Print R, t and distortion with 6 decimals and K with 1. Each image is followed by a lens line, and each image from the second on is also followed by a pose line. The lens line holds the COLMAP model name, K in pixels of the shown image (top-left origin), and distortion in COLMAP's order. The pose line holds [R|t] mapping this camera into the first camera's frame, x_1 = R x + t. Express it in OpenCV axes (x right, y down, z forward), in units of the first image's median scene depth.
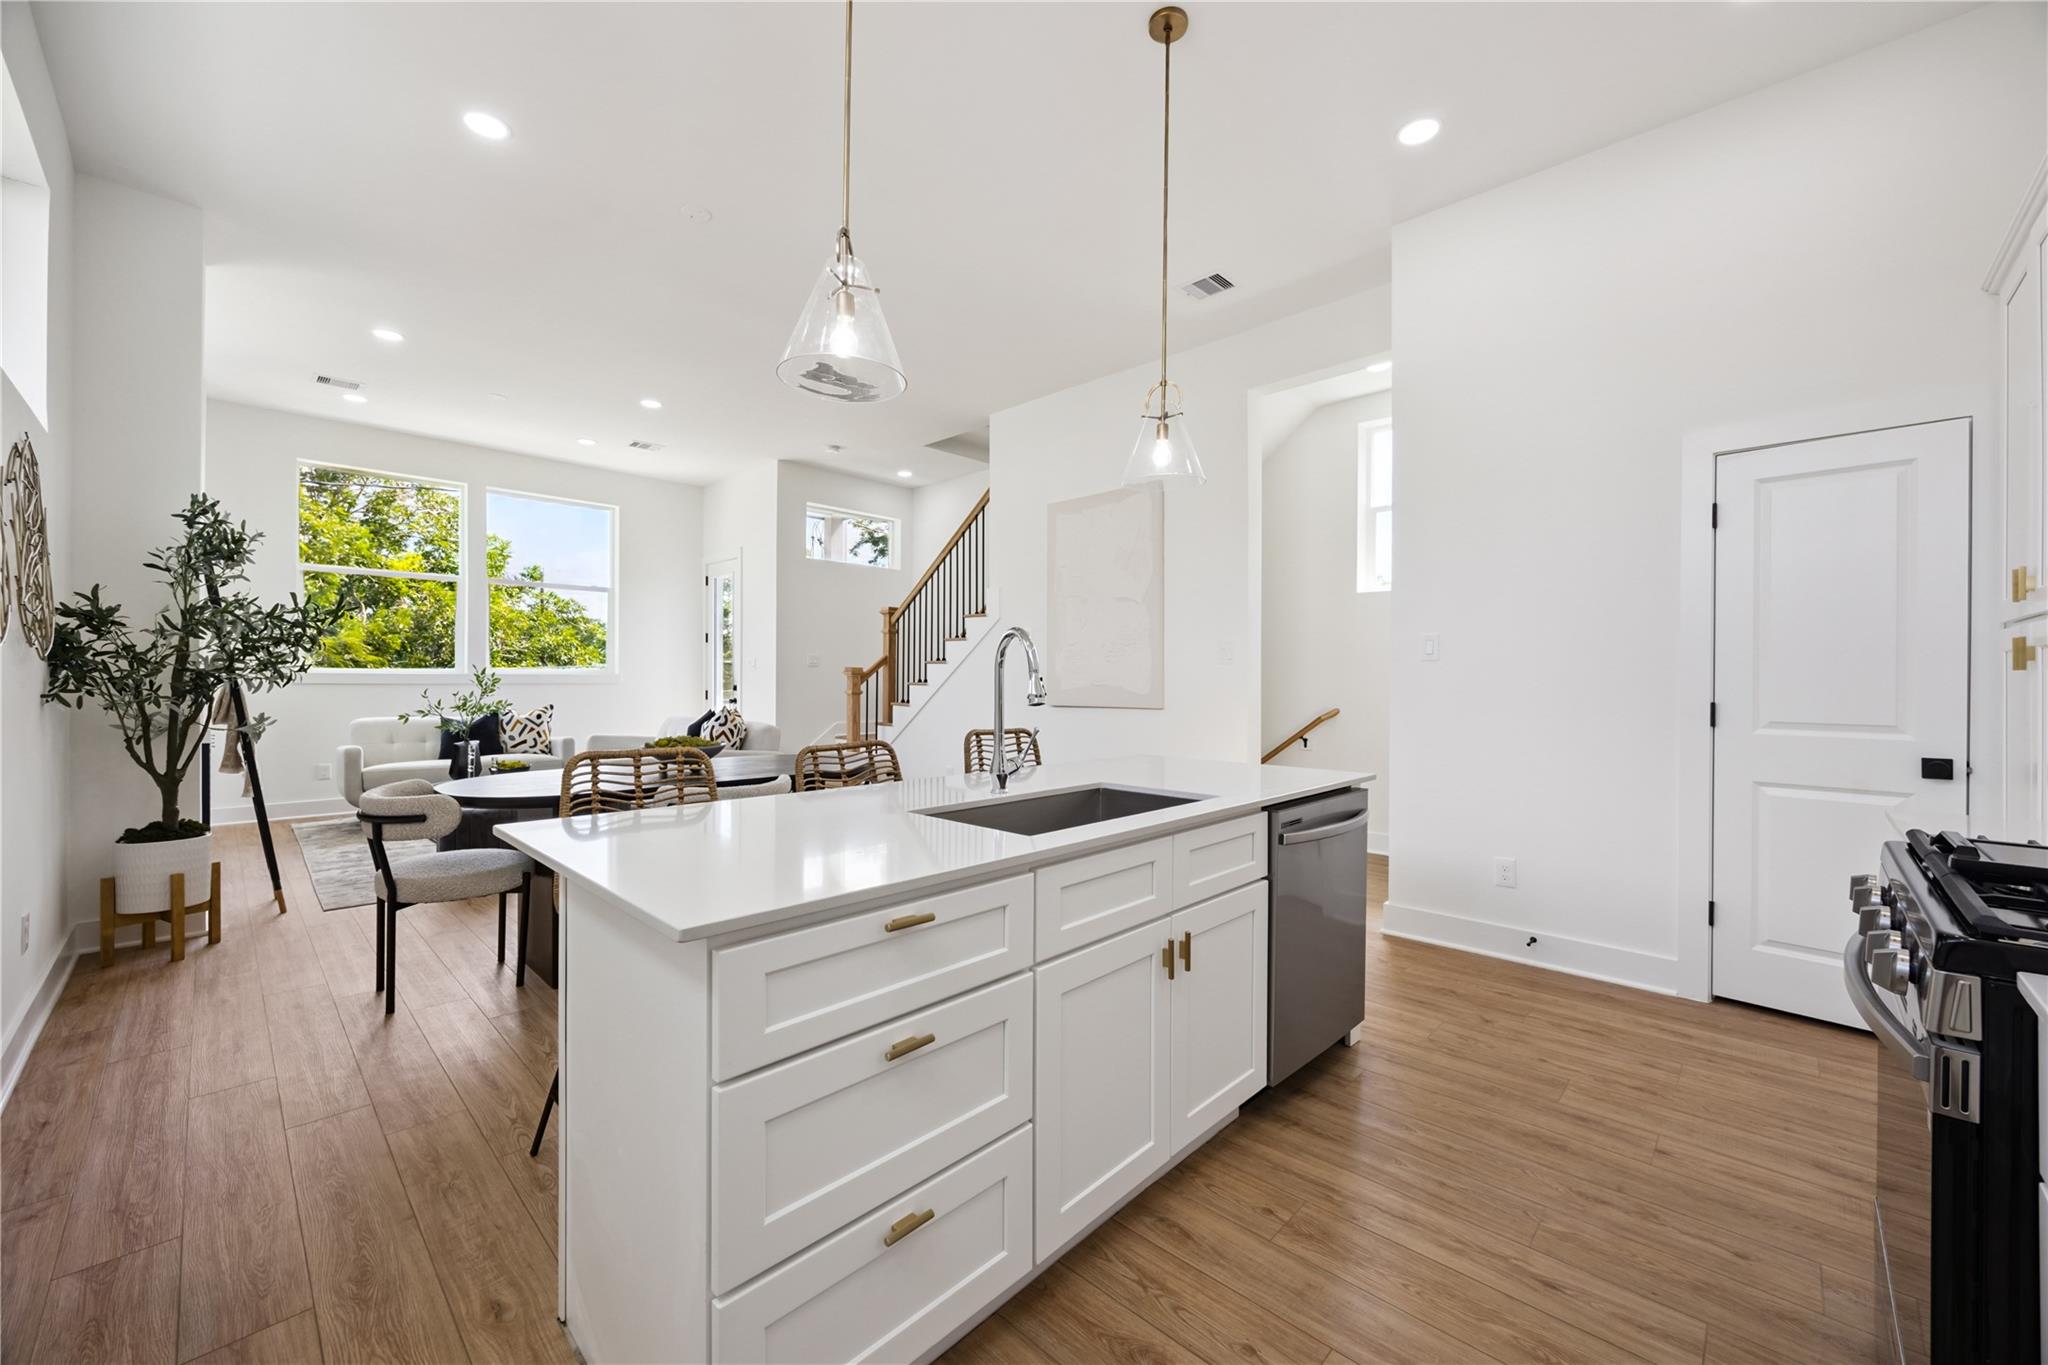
lens RADIAL K [[791.1, 0, 1020.4], [0, 791.1, 682.9], [0, 0, 1]] dist [-0.000971, 0.000228]
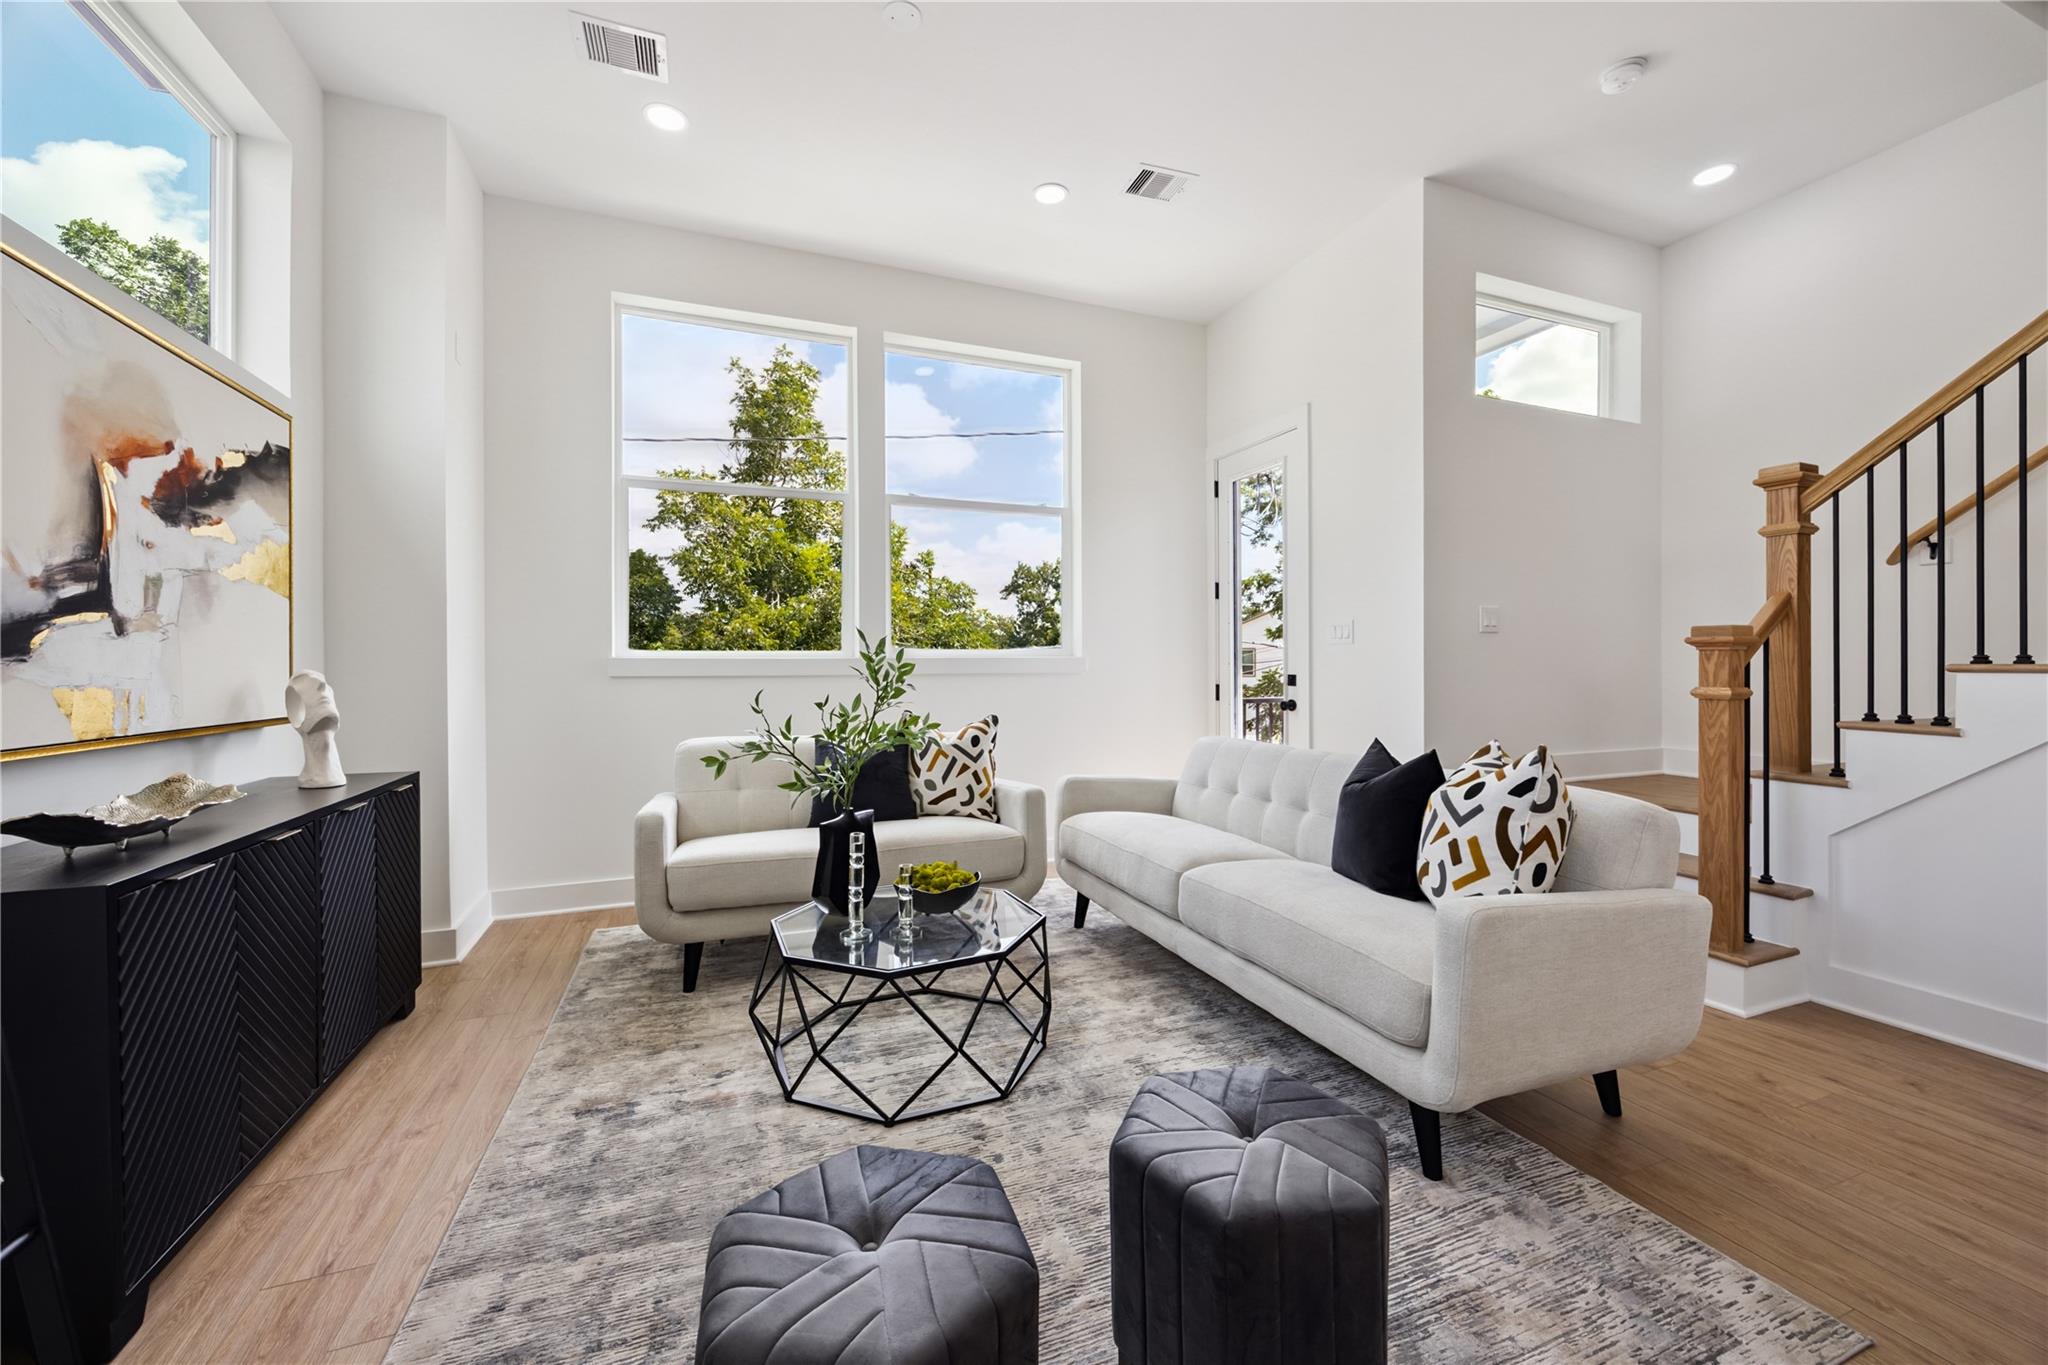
lens RADIAL K [[799.7, 0, 1026.4], [0, 799.7, 675.1], [0, 0, 1]] dist [-0.003654, -0.000144]
pose [[0.912666, -0.005369, -0.408671, -0.896556], [0.007446, 0.999966, 0.003492, -0.001497], [0.408638, -0.006230, 0.912675, 1.328271]]
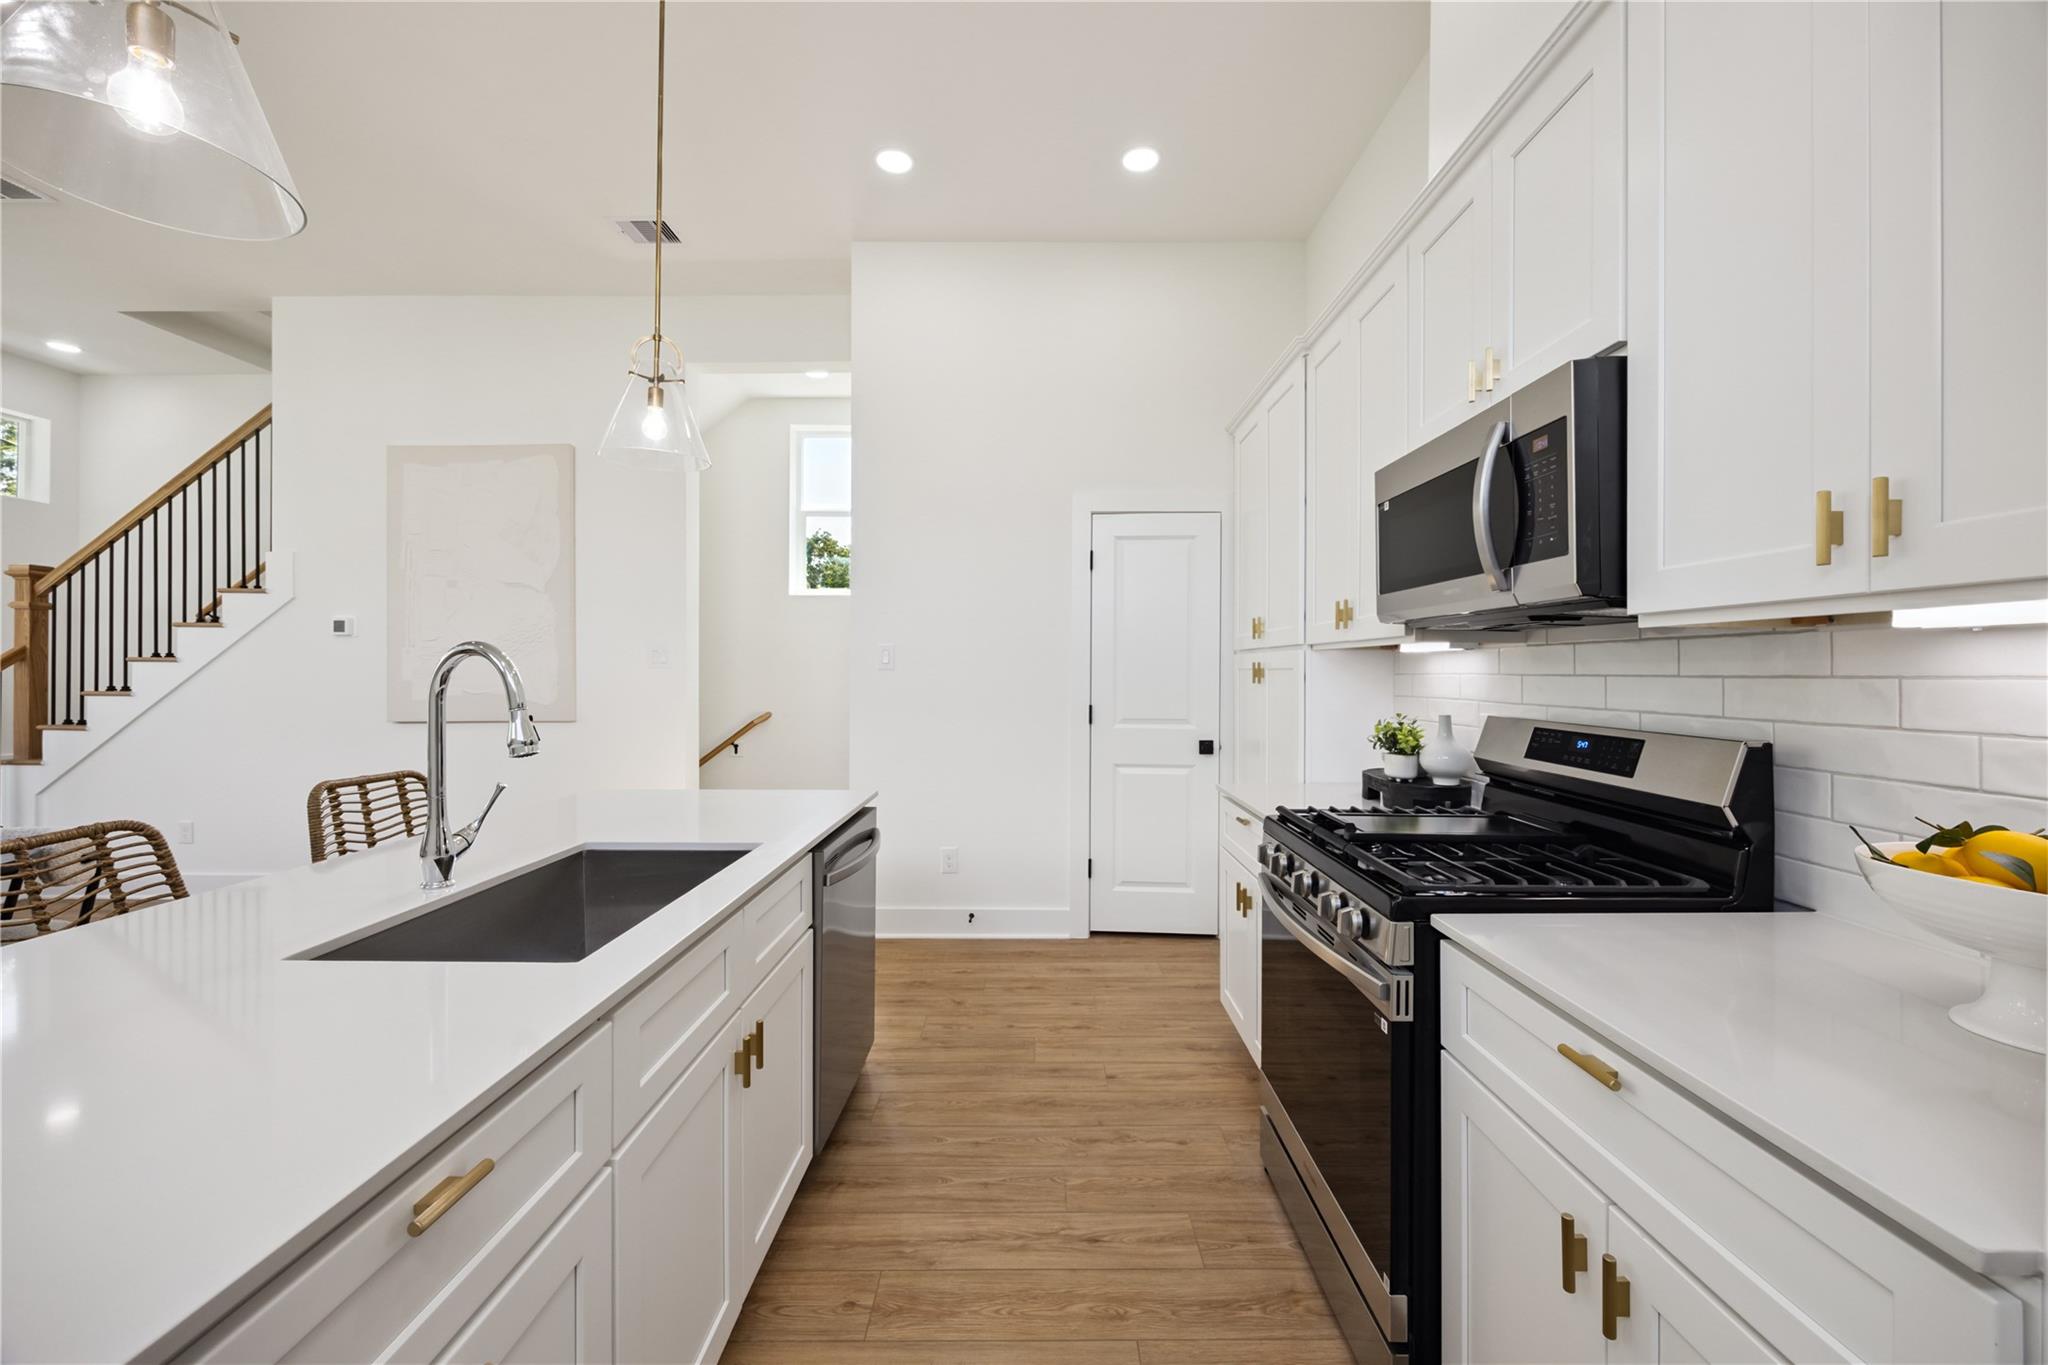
lens RADIAL K [[799.7, 0, 1026.4], [0, 799.7, 675.1], [0, 0, 1]] dist [-0.003654, -0.000144]
pose [[0.721280, -0.007524, 0.692602, -0.109965], [0.005685, 0.999972, 0.004942, -0.032944], [-0.692620, 0.000373, 0.721303, 0.140724]]
